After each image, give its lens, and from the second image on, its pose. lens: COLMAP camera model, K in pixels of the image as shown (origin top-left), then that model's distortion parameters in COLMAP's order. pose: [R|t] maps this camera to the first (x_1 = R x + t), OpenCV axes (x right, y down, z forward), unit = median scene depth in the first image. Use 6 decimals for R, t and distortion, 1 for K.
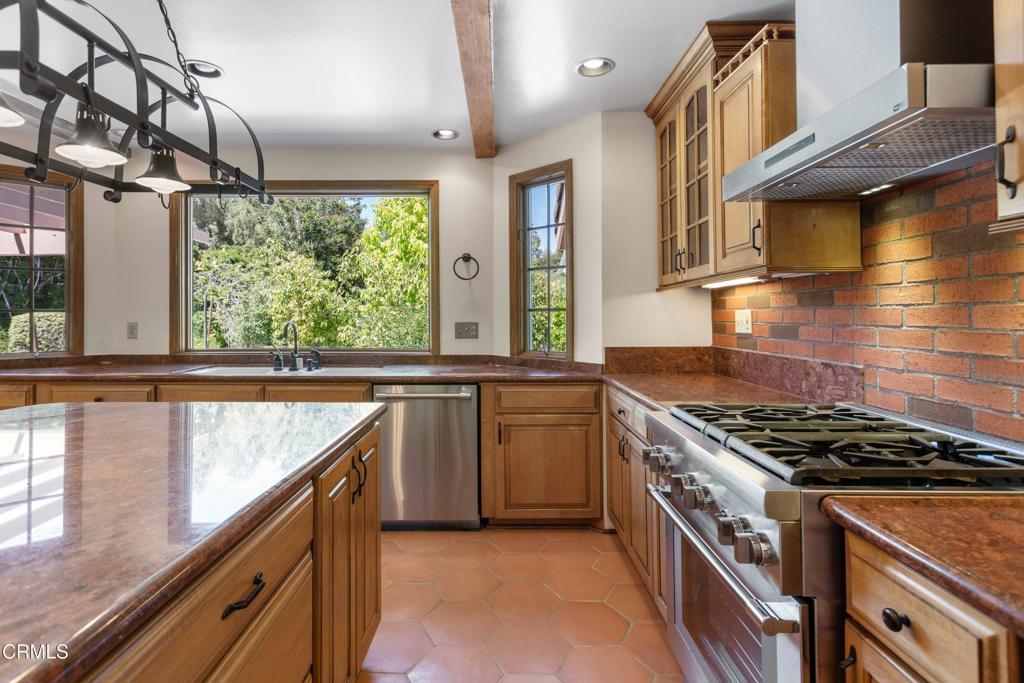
lens RADIAL K [[493.5, 0, 514.0], [0, 493.5, 311.3], [0, 0, 1]] dist [0.002906, 0.000447]
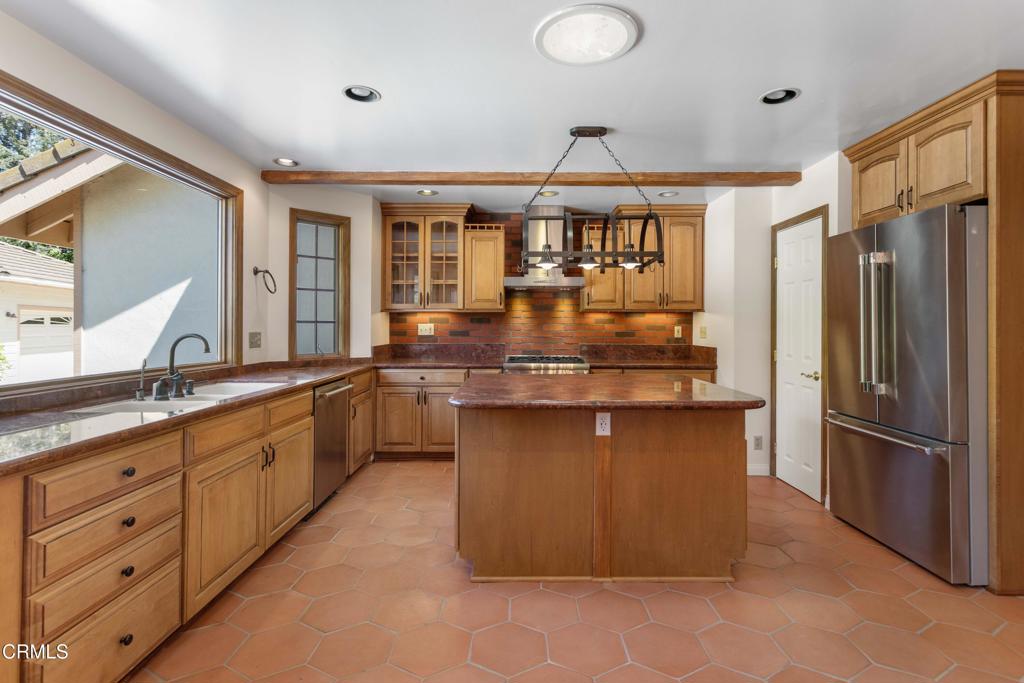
lens RADIAL K [[493.5, 0, 514.0], [0, 493.5, 311.3], [0, 0, 1]] dist [0.002906, 0.000447]
pose [[0.023480, 0.031302, 0.999234, -1.612467], [-0.011995, 0.999447, -0.031027, 0.004505], [-0.999652, -0.011257, 0.023843, 0.598595]]
